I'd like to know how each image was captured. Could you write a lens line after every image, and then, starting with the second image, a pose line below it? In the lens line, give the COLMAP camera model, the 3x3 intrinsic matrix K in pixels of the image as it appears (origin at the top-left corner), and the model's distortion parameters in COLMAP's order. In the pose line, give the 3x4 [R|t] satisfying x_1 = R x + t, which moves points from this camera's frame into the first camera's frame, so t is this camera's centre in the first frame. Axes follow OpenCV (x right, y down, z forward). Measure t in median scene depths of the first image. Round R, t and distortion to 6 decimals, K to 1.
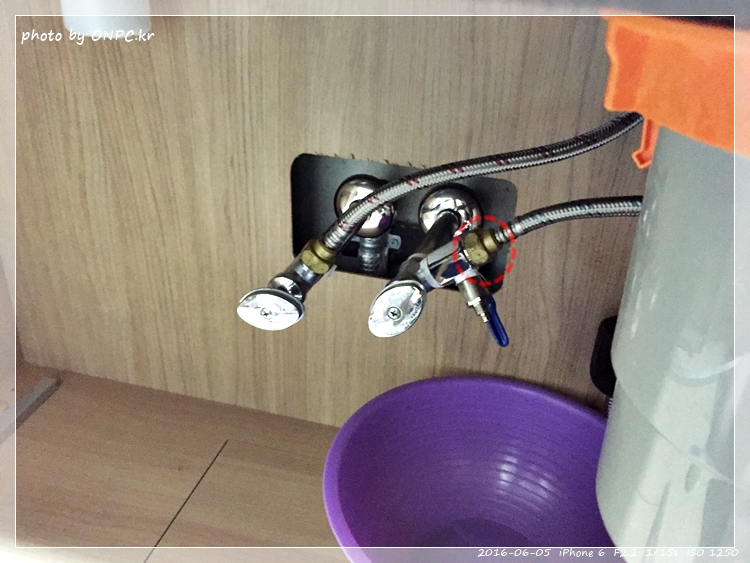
lens RADIAL K [[642.0, 0, 375.0], [0, 642.0, 281.5], [0, 0, 1]] dist [0.074544, -0.118228]
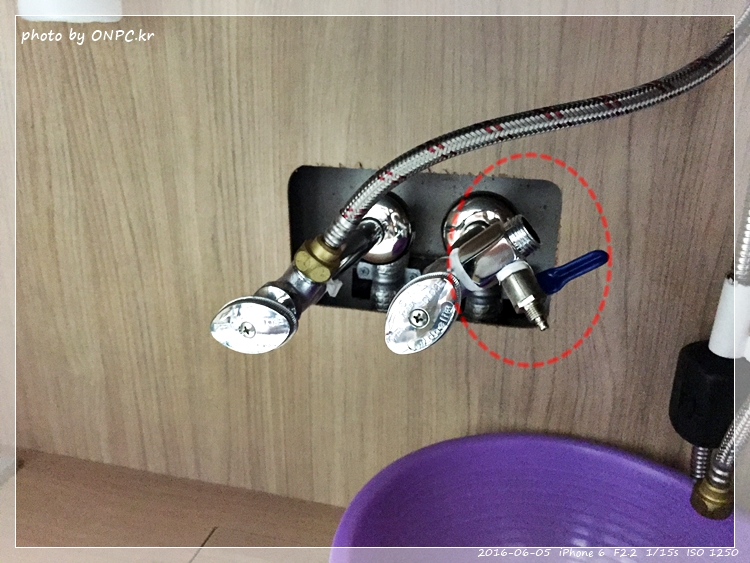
lens RADIAL K [[642.0, 0, 375.0], [0, 642.0, 281.5], [0, 0, 1]] dist [0.074544, -0.118228]
pose [[0.999238, -0.031714, -0.022752, -0.000963], [0.027894, 0.987973, -0.152091, 0.083057], [0.027302, 0.151341, 0.988105, 0.186562]]
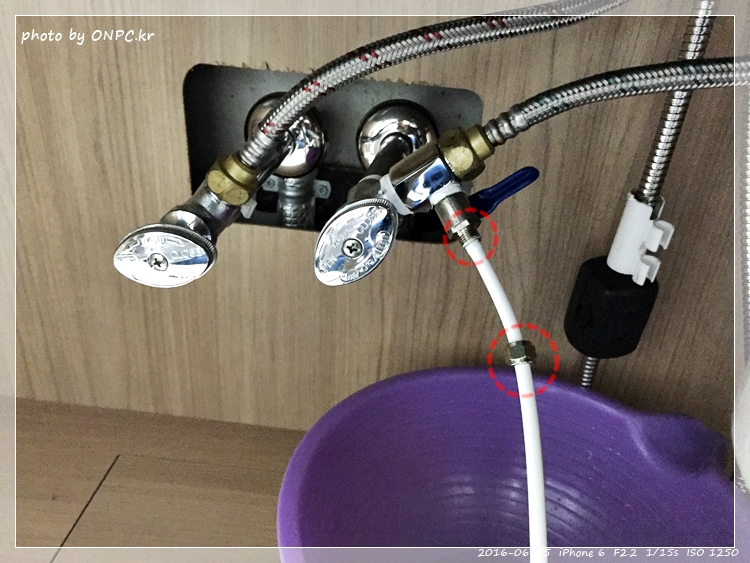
lens RADIAL K [[642.0, 0, 375.0], [0, 642.0, 281.5], [0, 0, 1]] dist [0.074544, -0.118228]
pose [[0.987493, -0.054480, 0.147949, -0.034909], [0.053271, 0.998506, 0.012123, 0.054427], [-0.148389, -0.004090, 0.988921, 0.224805]]
